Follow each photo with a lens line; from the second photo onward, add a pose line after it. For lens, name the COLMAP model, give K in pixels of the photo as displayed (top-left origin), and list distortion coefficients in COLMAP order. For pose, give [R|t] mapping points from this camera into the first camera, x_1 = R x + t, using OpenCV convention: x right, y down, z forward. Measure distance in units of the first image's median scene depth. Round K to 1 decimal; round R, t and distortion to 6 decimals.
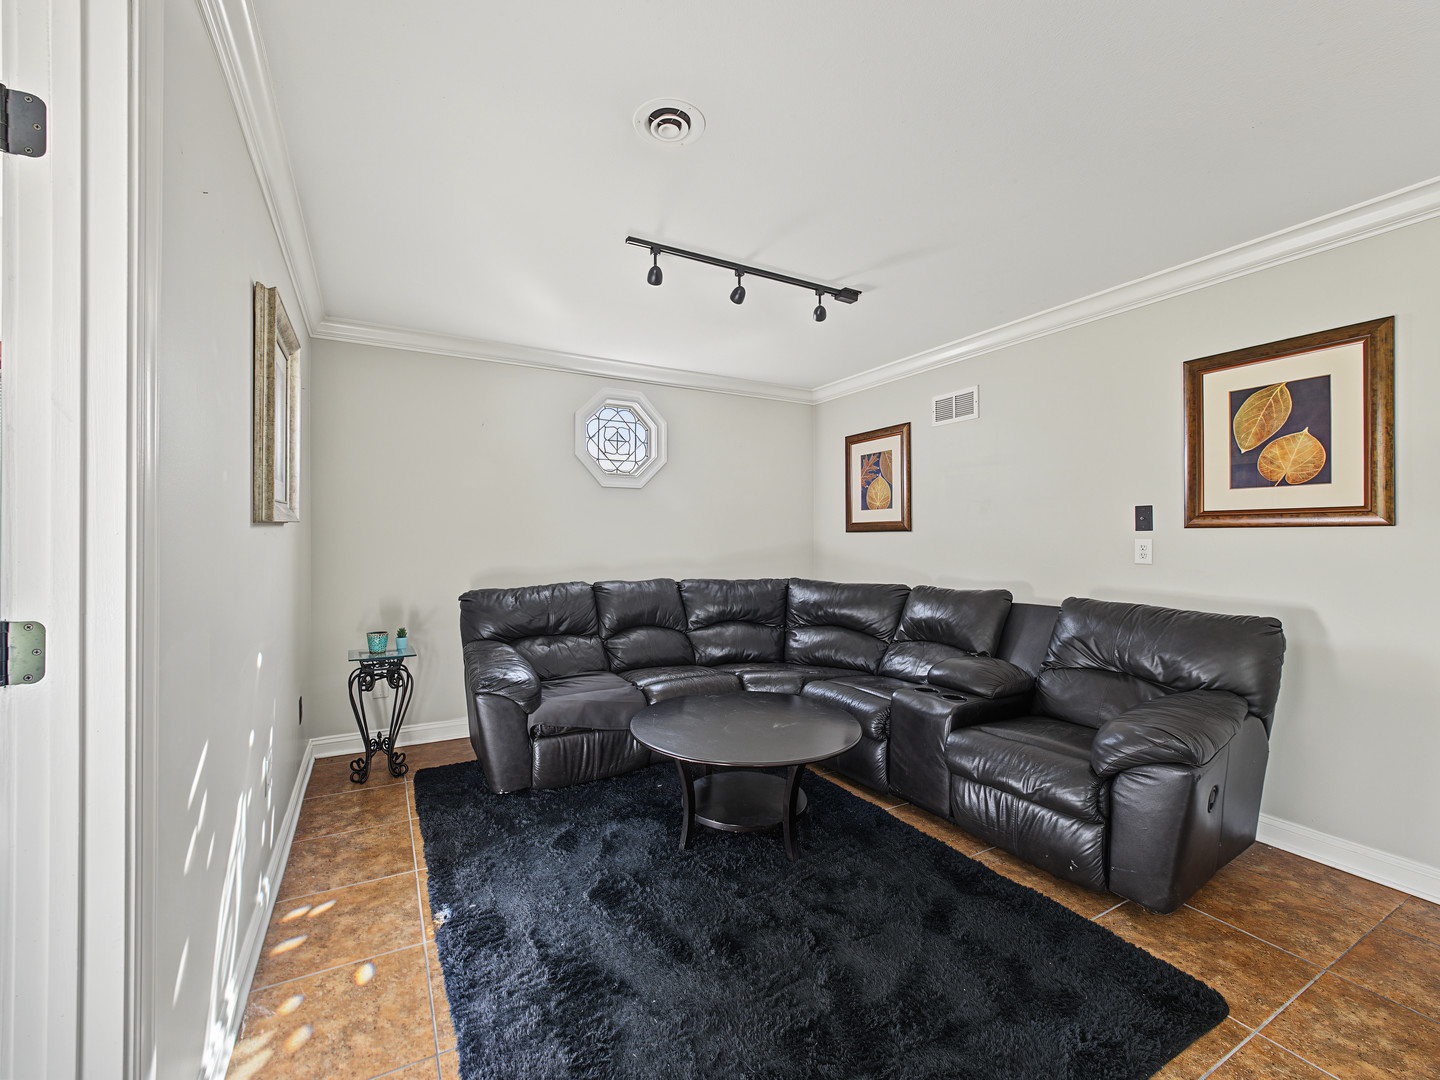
lens RADIAL K [[605.4, 0, 707.7], [0, 605.4, 537.0], [0, 0, 1]] dist [0.001124, -0.000252]
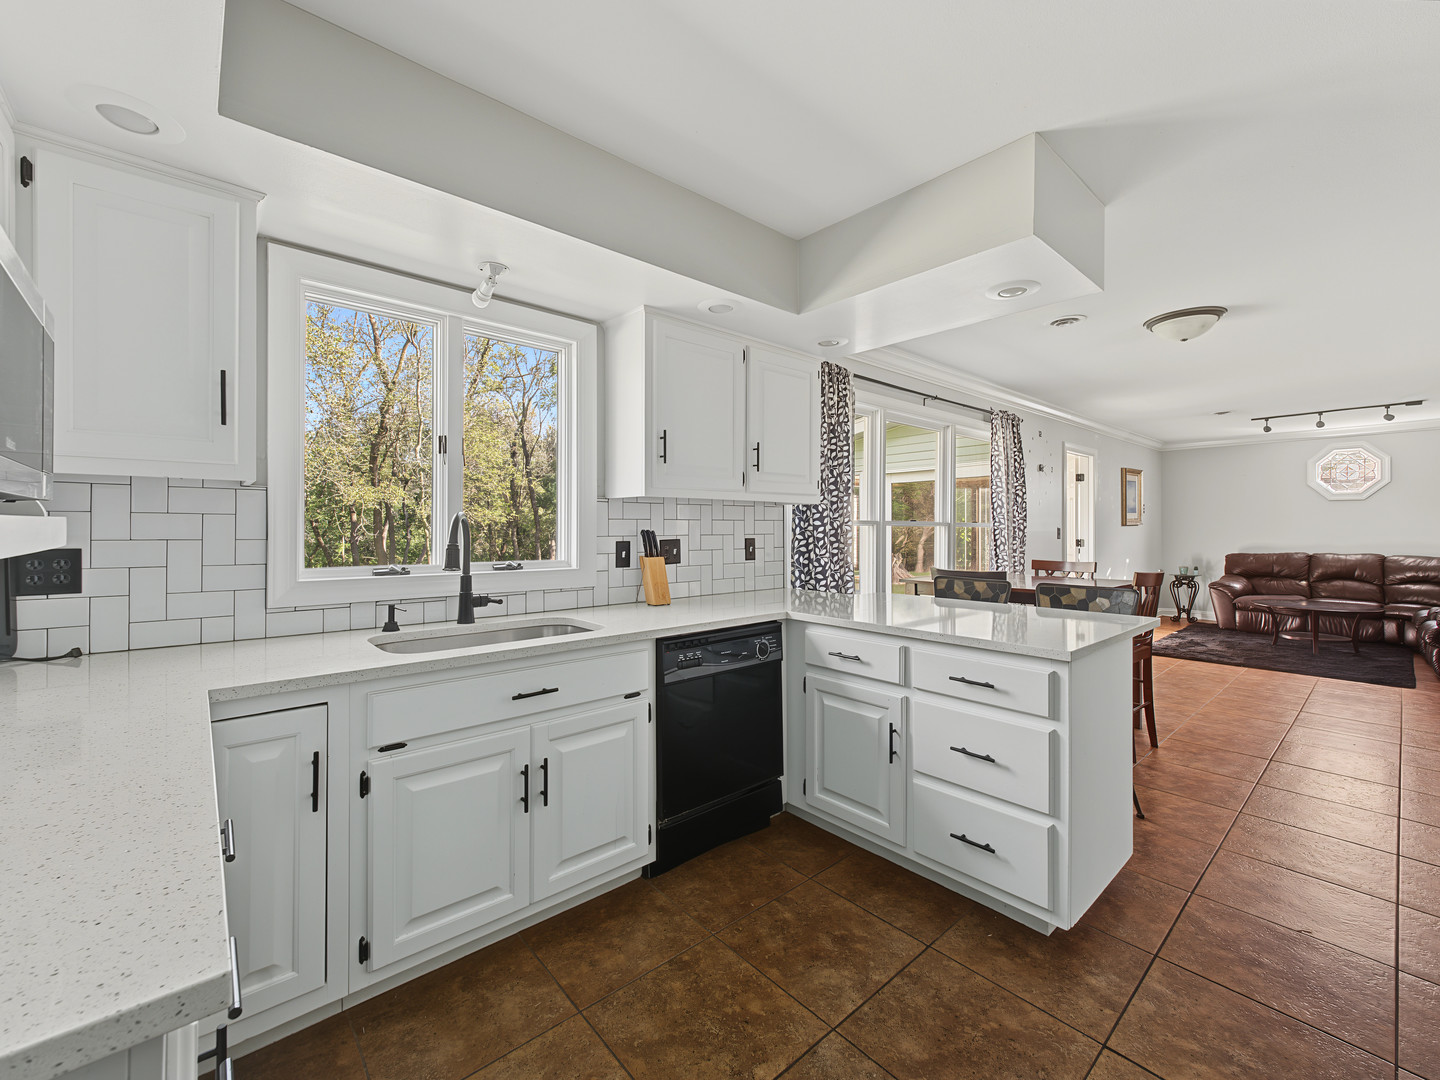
lens RADIAL K [[605.4, 0, 707.7], [0, 605.4, 537.0], [0, 0, 1]] dist [0.001124, -0.000252]
pose [[0.175209, 0.012993, -0.984446, 1.606475], [0.006558, 0.999875, 0.014364, -0.018328], [0.984509, -0.008972, 0.175102, -1.418094]]
